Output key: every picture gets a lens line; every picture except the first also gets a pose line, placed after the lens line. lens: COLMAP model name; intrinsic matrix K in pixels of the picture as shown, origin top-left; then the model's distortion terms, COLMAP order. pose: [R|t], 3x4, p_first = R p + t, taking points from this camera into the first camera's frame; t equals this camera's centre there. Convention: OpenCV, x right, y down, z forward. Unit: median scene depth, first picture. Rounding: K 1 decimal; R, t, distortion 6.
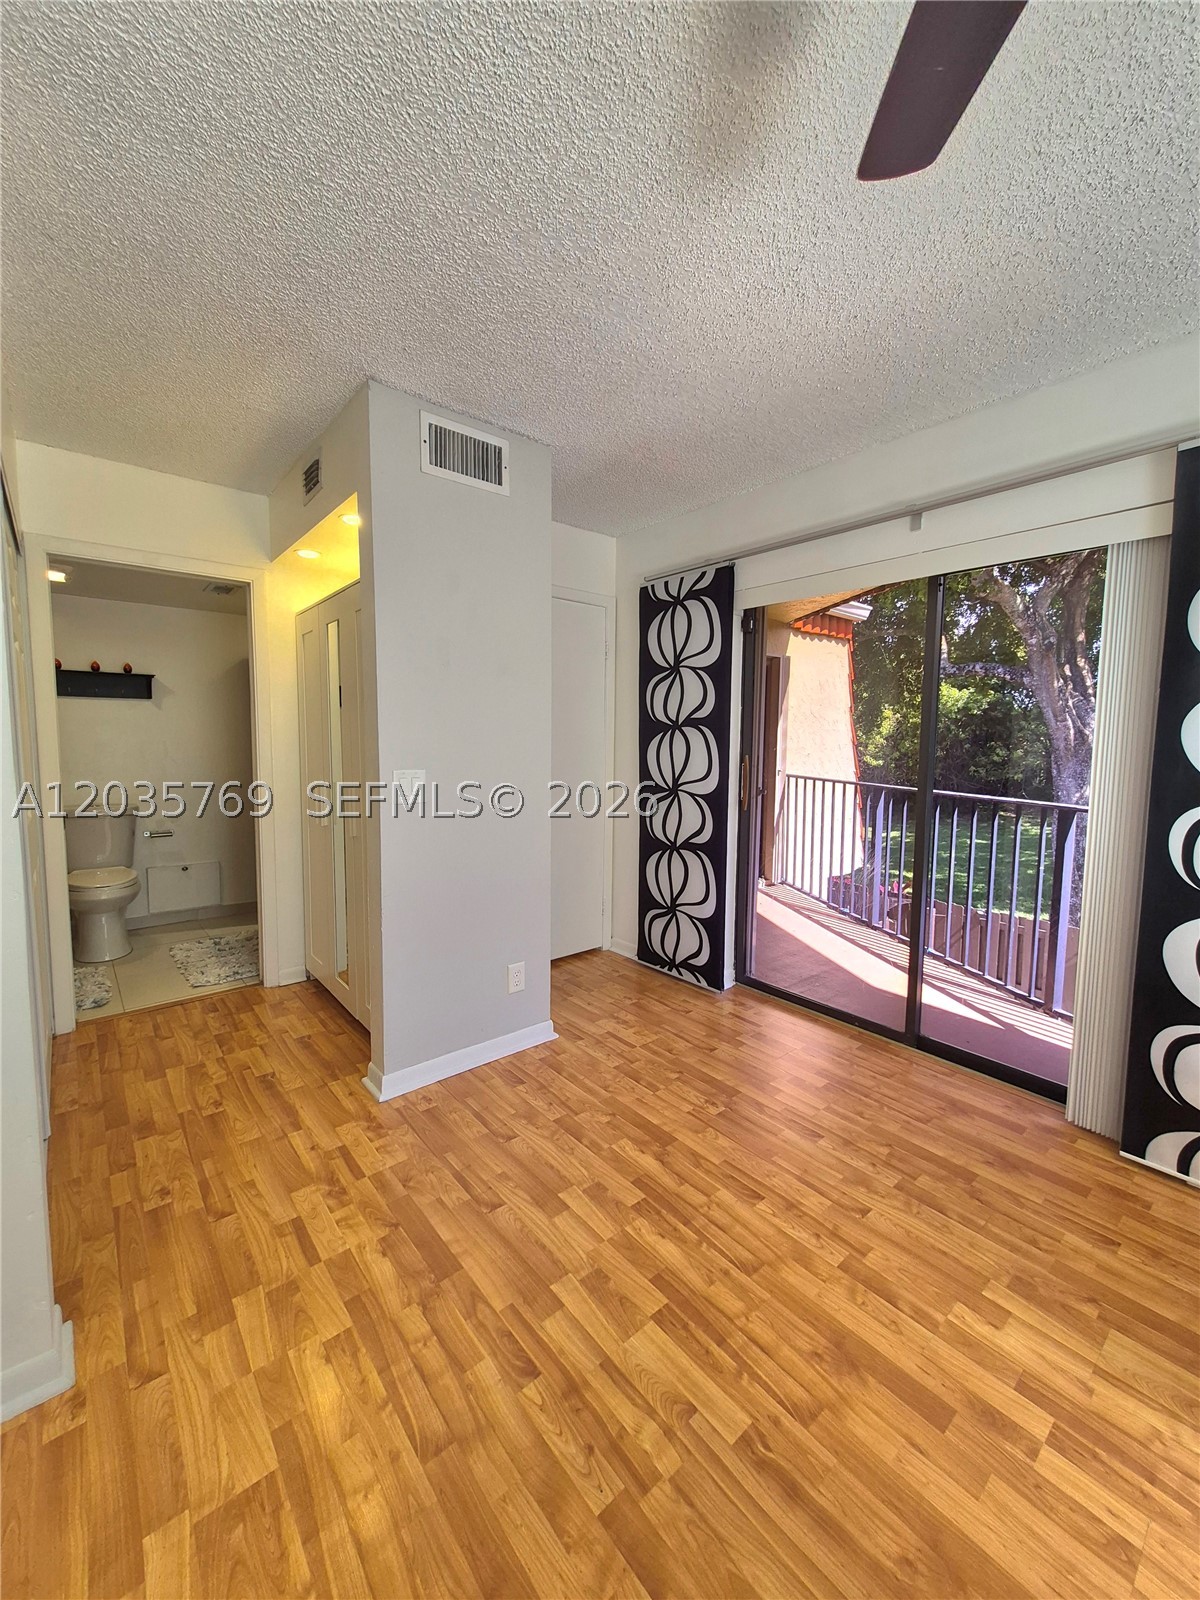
lens RADIAL K [[632.4, 0, 600.0], [0, 632.4, 800.0], [0, 0, 1]] dist [0.000784, 0.000073]
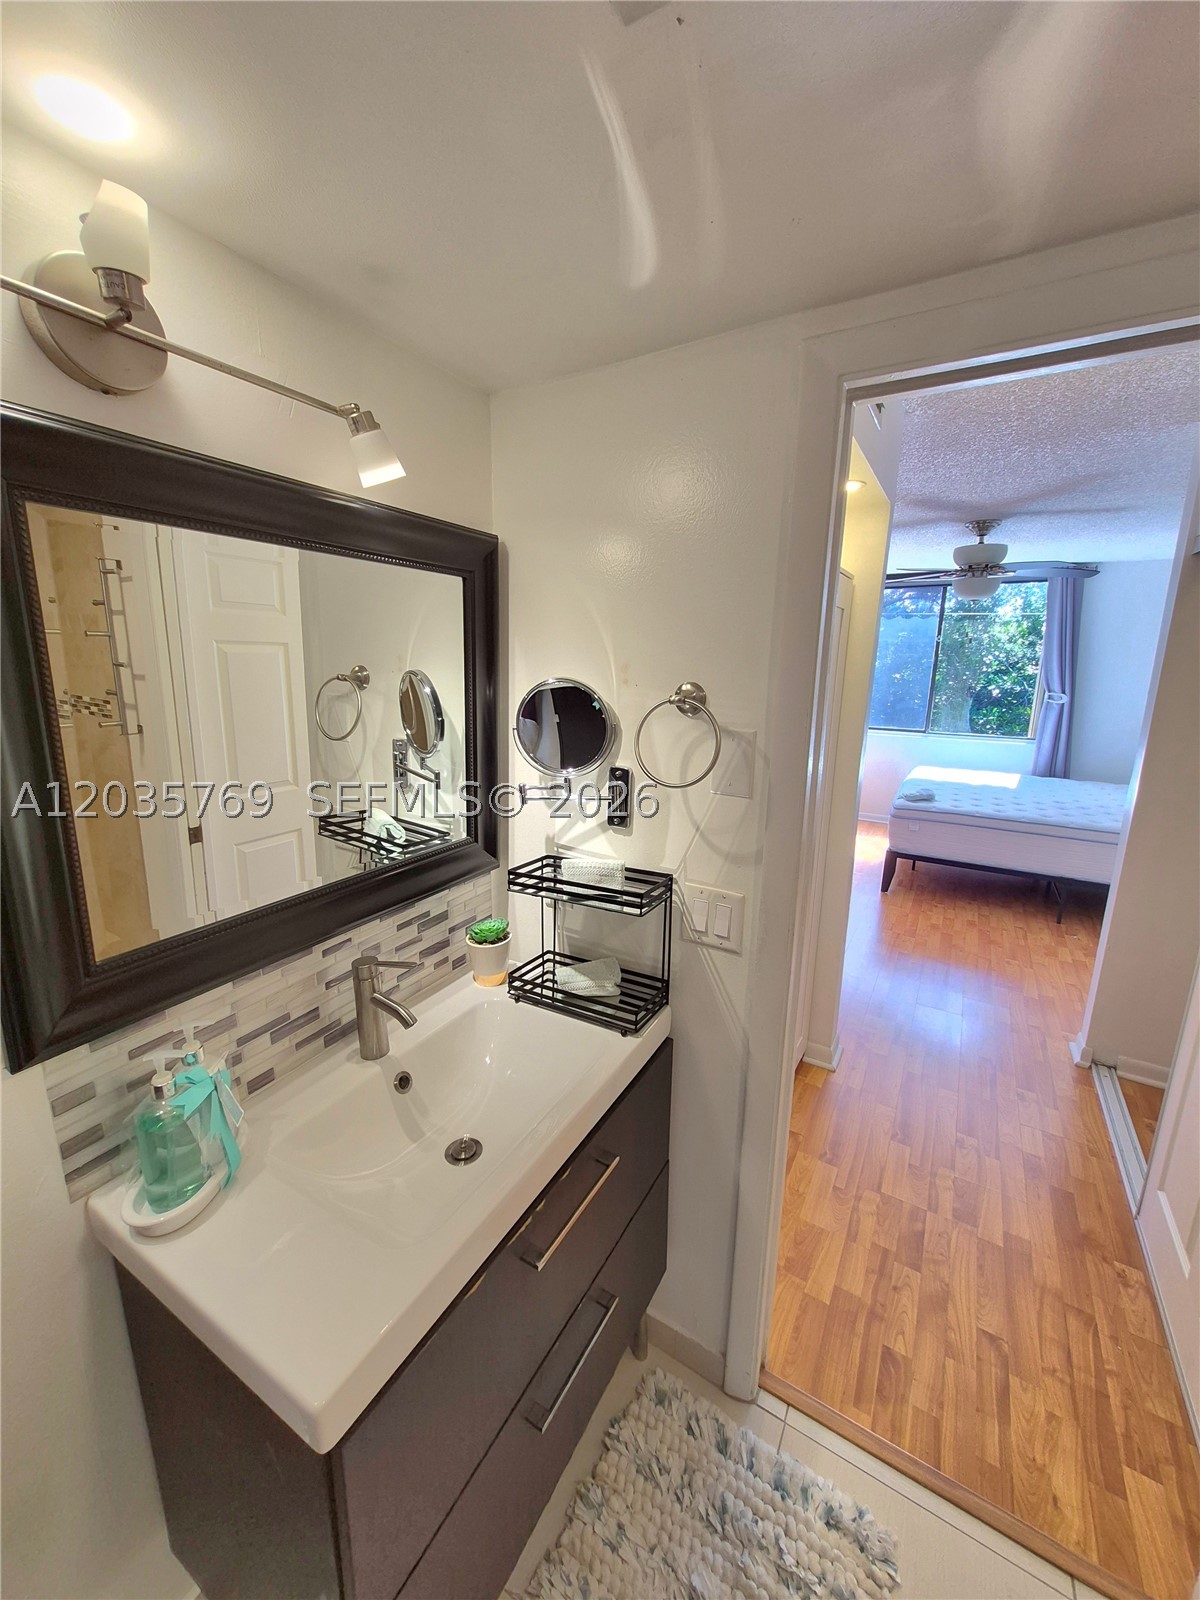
lens RADIAL K [[632.4, 0, 600.0], [0, 632.4, 800.0], [0, 0, 1]] dist [0.000784, 0.000073]
pose [[-0.336036, -0.213500, 0.917332, -1.039329], [0.073444, 0.965063, 0.251513, -0.269468], [-0.938981, 0.151890, -0.308615, 1.509626]]
